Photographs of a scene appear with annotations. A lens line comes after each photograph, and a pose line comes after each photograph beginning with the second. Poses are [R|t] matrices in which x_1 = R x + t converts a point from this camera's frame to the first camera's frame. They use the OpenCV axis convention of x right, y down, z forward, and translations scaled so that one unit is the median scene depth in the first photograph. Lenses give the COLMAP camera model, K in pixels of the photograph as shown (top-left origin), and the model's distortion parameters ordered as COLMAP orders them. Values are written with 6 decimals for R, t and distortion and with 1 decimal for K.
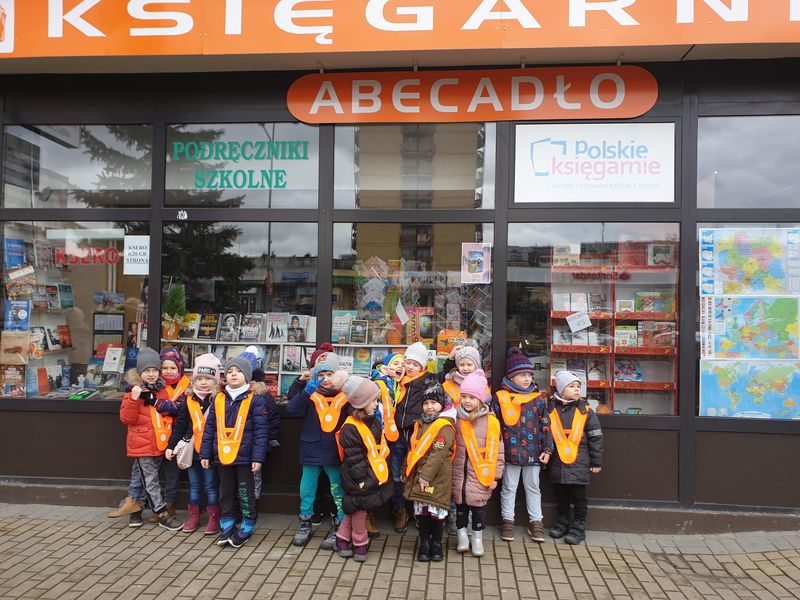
lens RADIAL K [[628.4, 0, 405.1], [0, 628.4, 298.8], [0, 0, 1]] dist [0.007043, 0.015784]
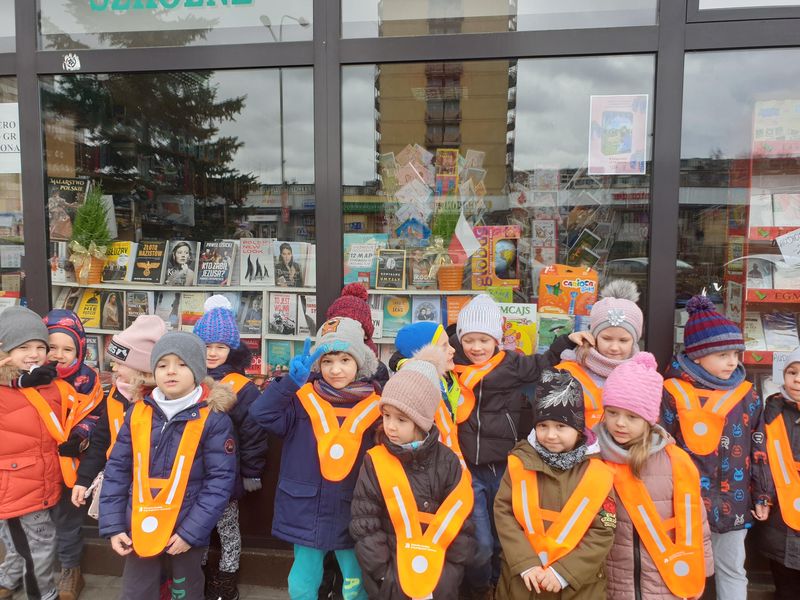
lens RADIAL K [[628.4, 0, 397.7], [0, 628.4, 306.2], [0, 0, 1]] dist [0.007043, 0.015784]
pose [[0.998586, -0.007461, -0.052629, -0.036204], [0.013997, 0.992065, 0.124942, 0.013258], [0.051279, -0.125502, 0.990767, 0.401750]]
